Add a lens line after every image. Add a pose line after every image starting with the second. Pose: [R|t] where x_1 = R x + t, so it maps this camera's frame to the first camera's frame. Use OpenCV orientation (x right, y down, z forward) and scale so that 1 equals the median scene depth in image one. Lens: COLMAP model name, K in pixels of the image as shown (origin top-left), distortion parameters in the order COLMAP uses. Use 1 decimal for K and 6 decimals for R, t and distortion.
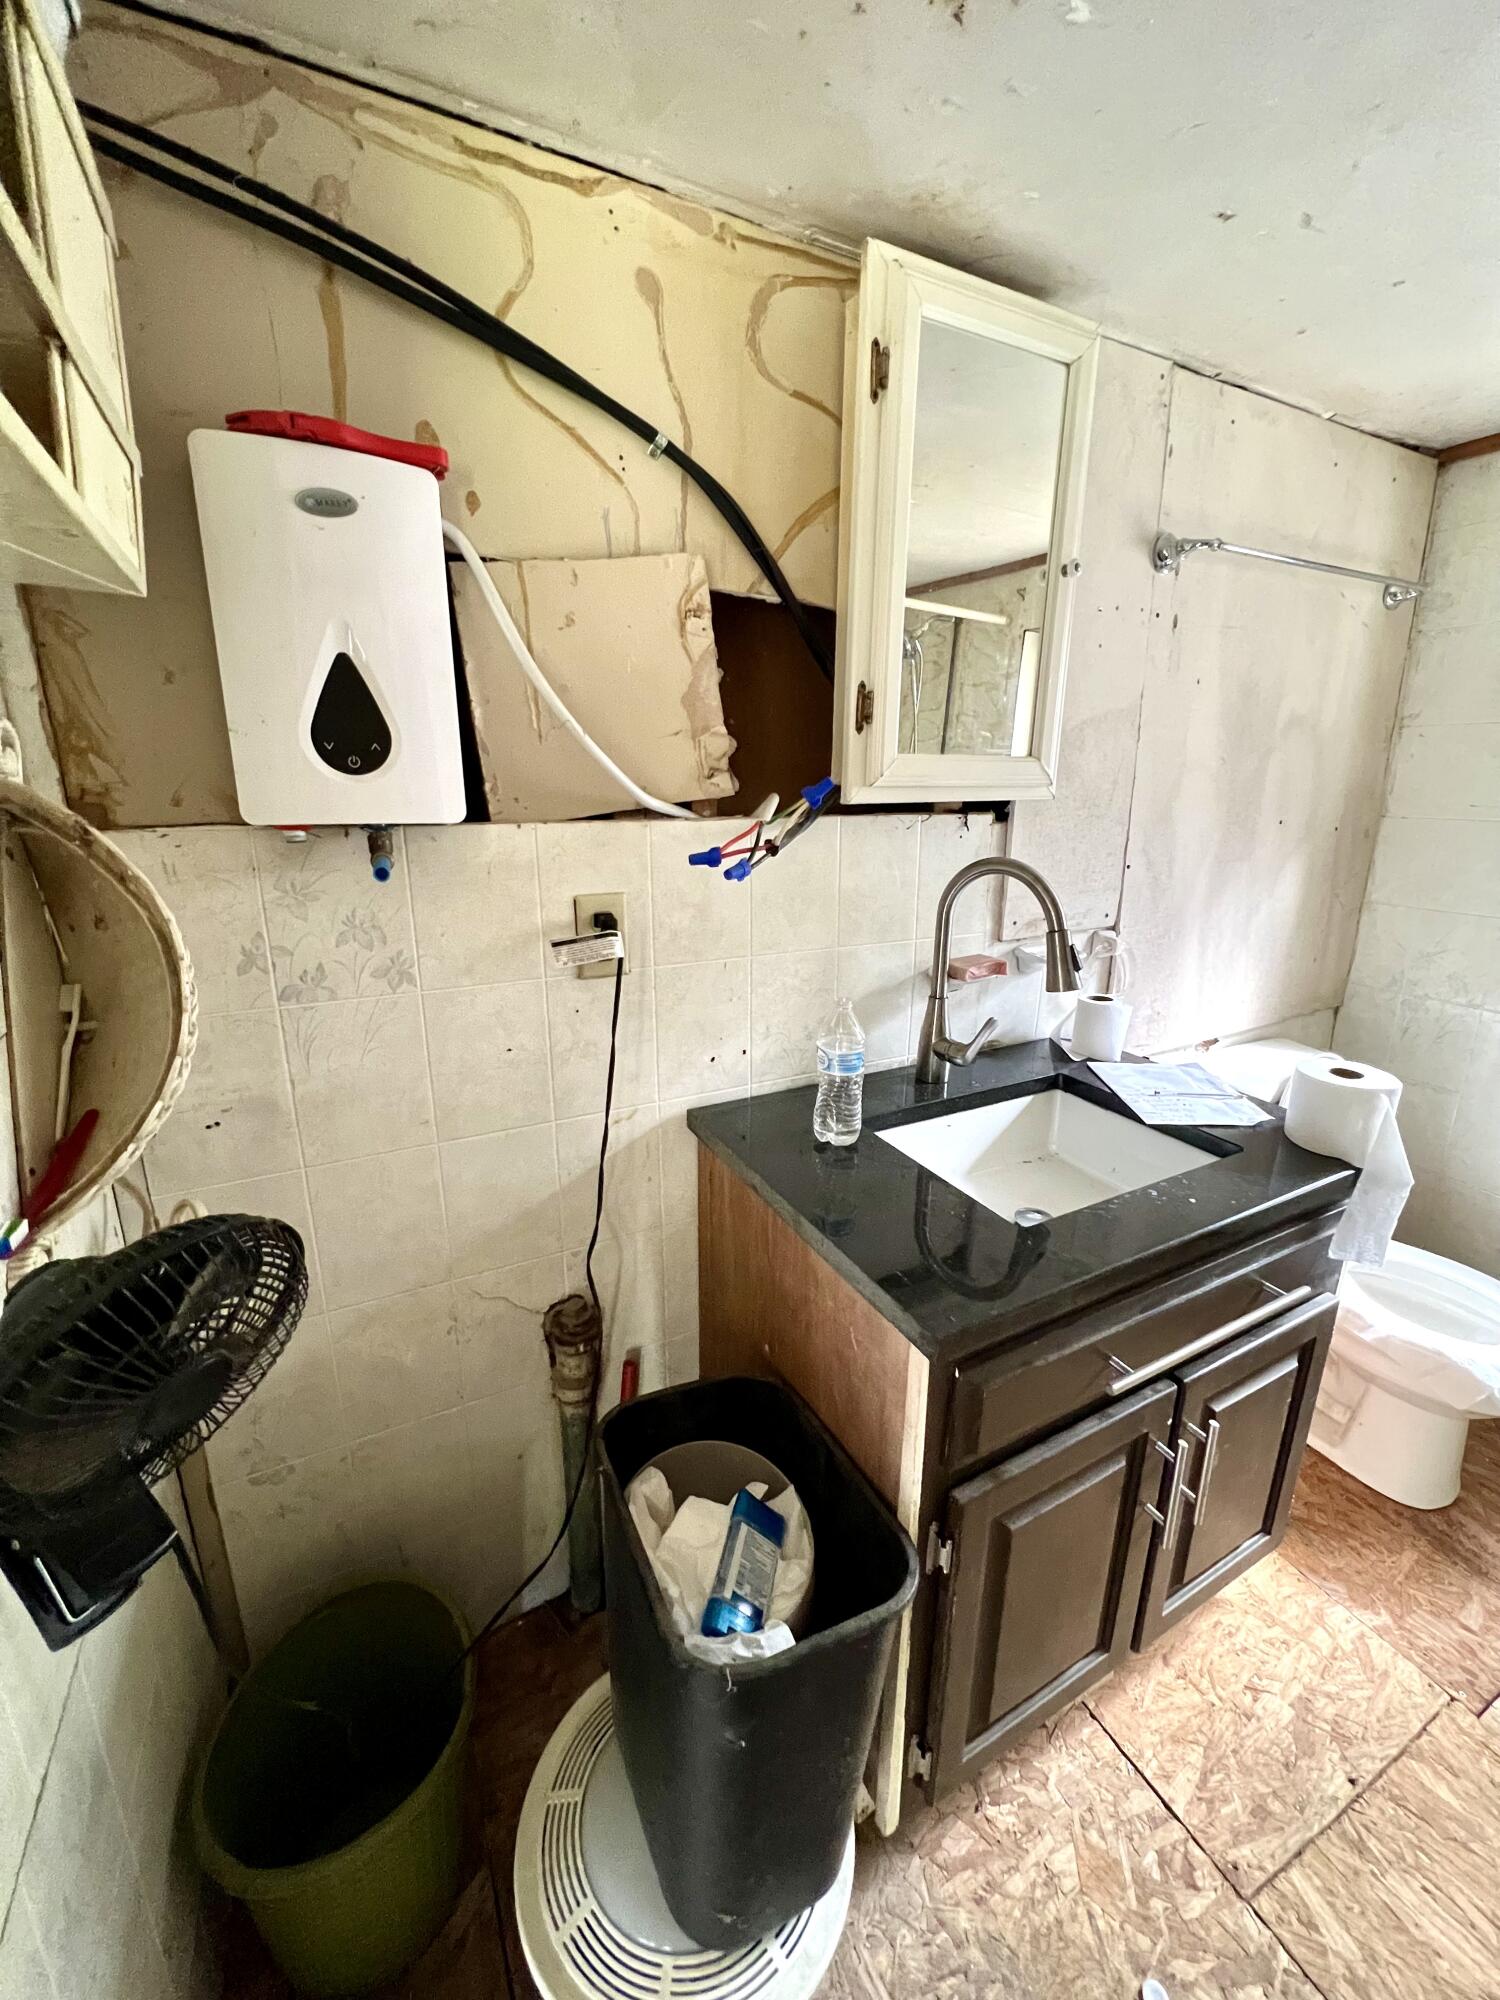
lens RADIAL K [[798.5, 0, 750.0], [0, 798.5, 1000.0], [0, 0, 1]] dist [0.000226, -0.000190]
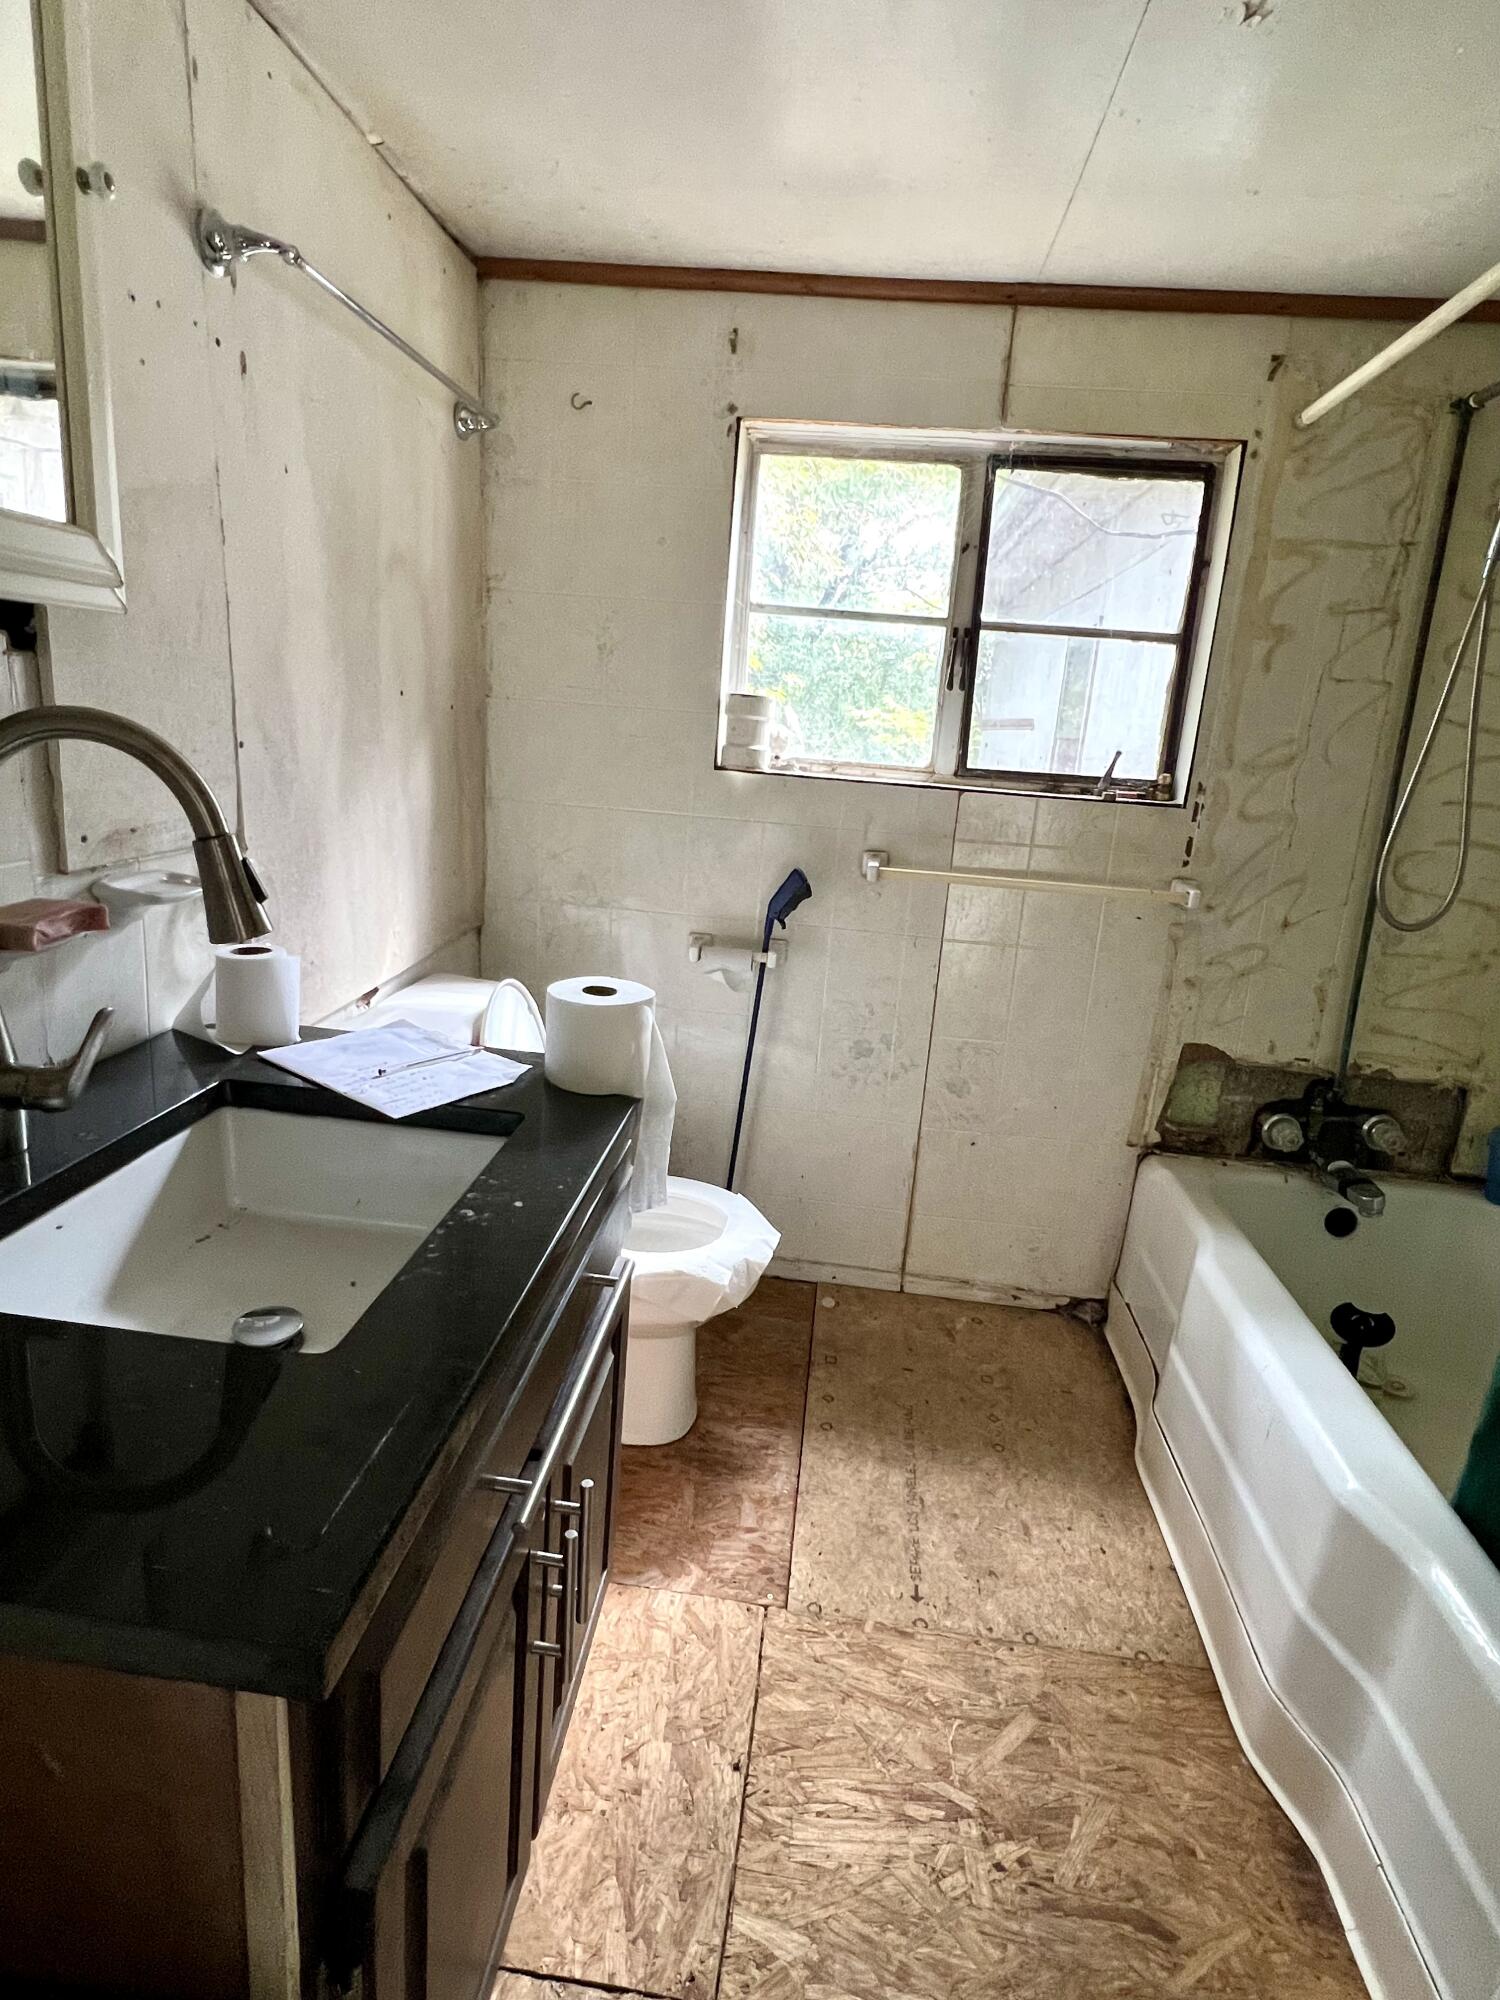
lens RADIAL K [[1059.6, 0, 754.3], [0, 1059.6, 997.0], [0, 0, 1]] dist [-0.002617, 0.000267]
pose [[0.544749, -0.178999, 0.819273, -0.042110], [0.153454, 0.981735, 0.112461, 0.000993], [-0.824440, 0.064458, 0.562267, 0.212845]]
